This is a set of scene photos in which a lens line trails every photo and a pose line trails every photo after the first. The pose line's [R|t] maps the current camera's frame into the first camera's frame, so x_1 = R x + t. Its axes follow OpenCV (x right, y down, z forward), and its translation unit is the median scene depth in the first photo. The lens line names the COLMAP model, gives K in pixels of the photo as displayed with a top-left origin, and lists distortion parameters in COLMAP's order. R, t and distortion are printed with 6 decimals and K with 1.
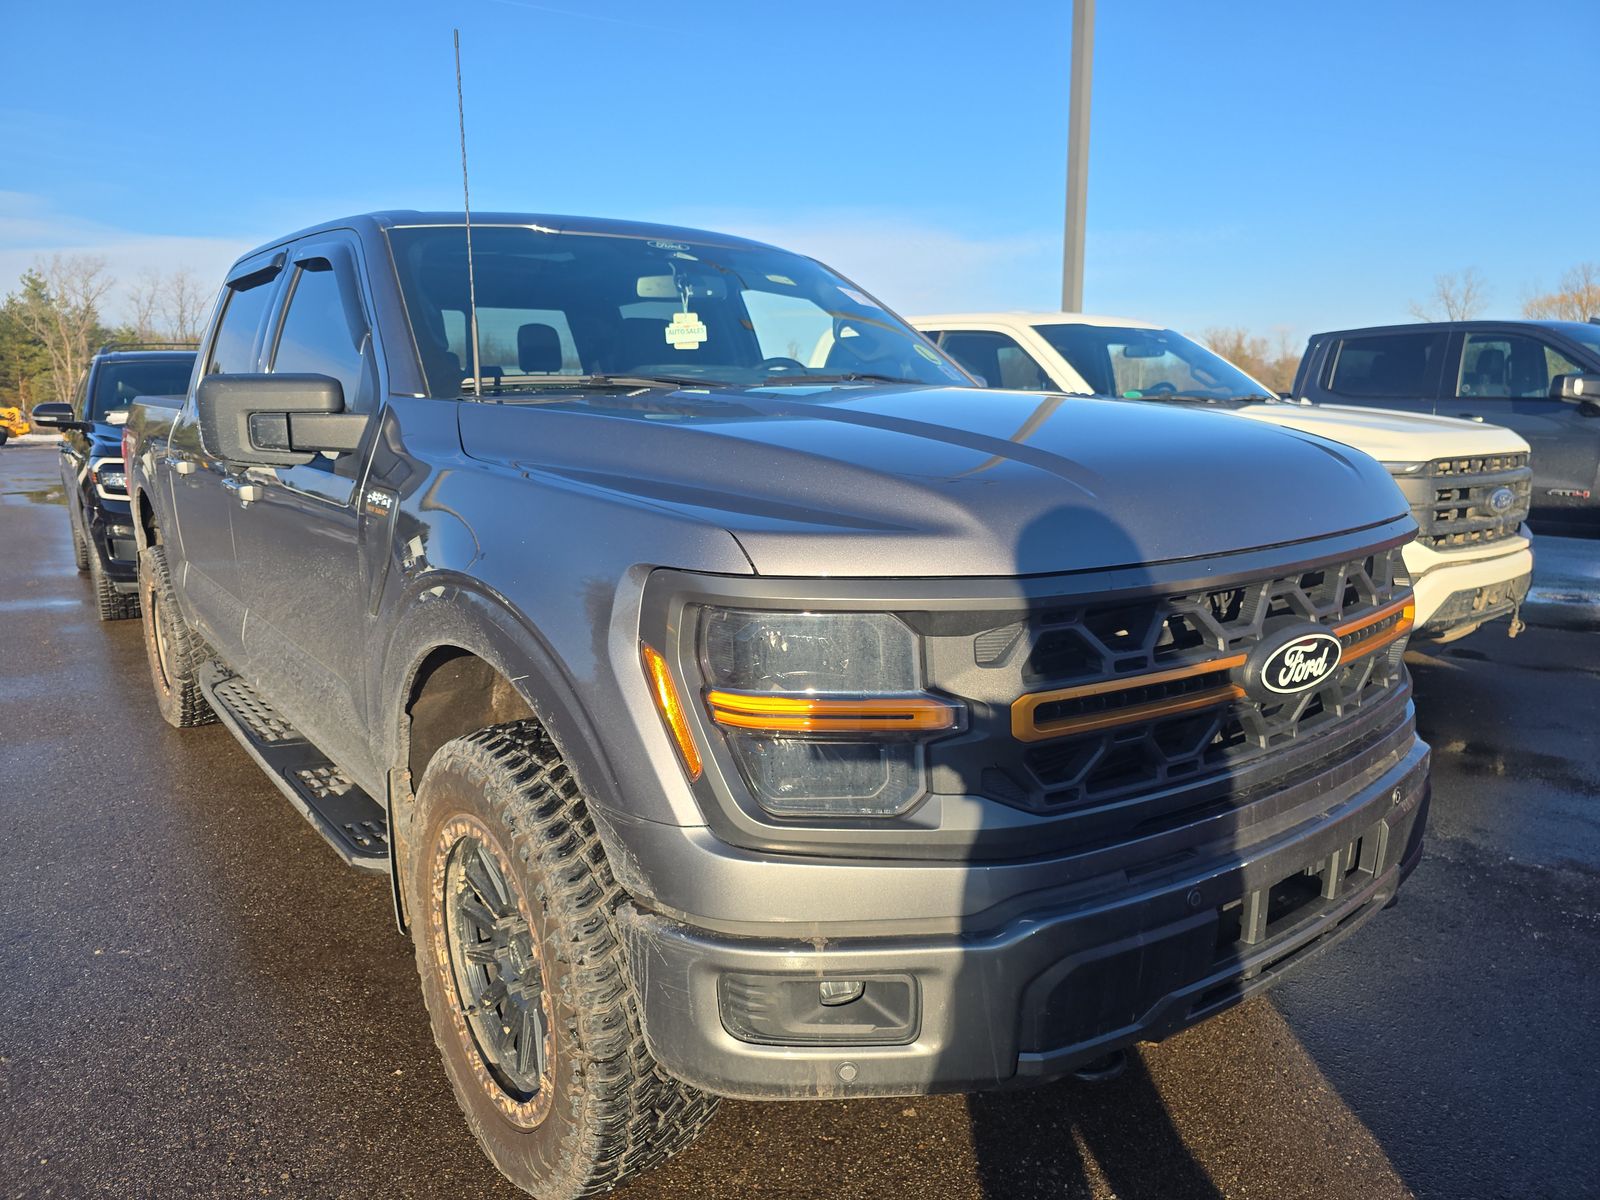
lens RADIAL K [[1100.0, 0, 797.1], [0, 1100.0, 604.3], [0, 0, 1]] dist [0.057908, -0.056183]
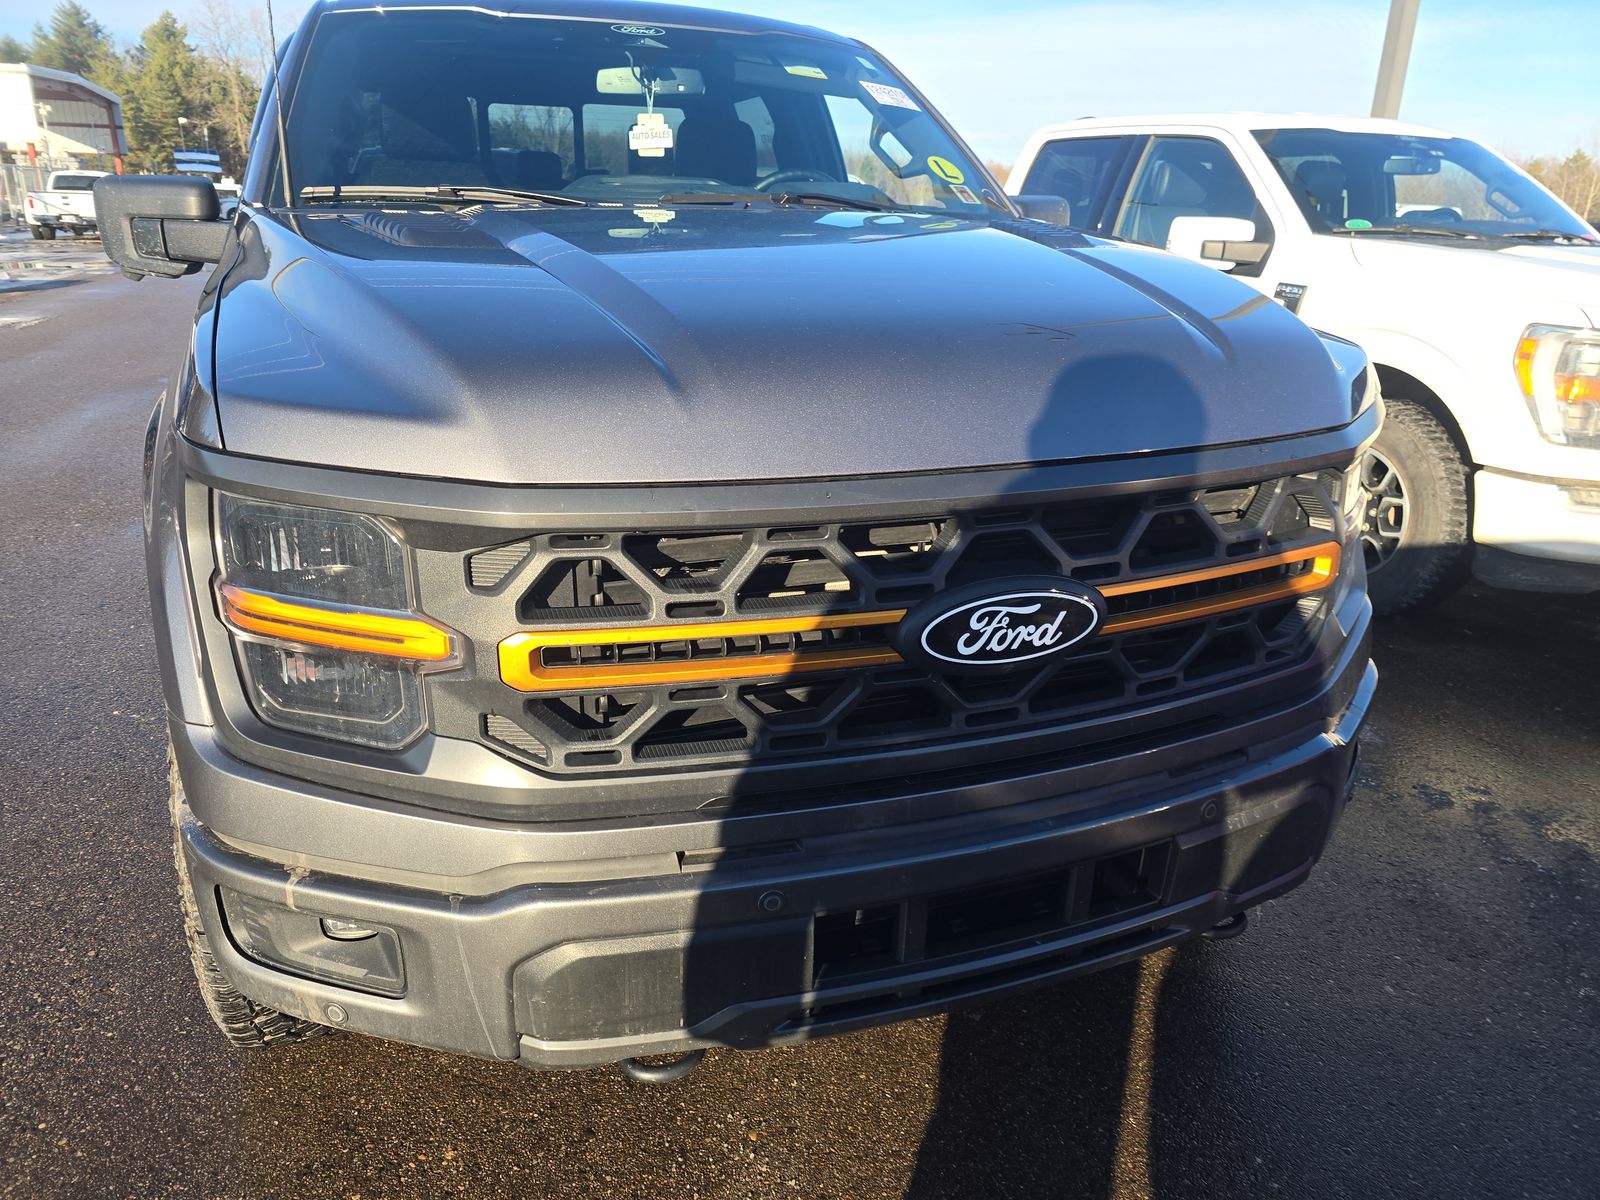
lens RADIAL K [[1100.0, 0, 797.1], [0, 1100.0, 604.3], [0, 0, 1]] dist [0.057908, -0.056183]
pose [[0.953032, 0.131392, -0.272884, 0.385323], [-0.085129, 0.980885, 0.174981, -0.059939], [0.290659, -0.143532, 0.946000, 0.191521]]
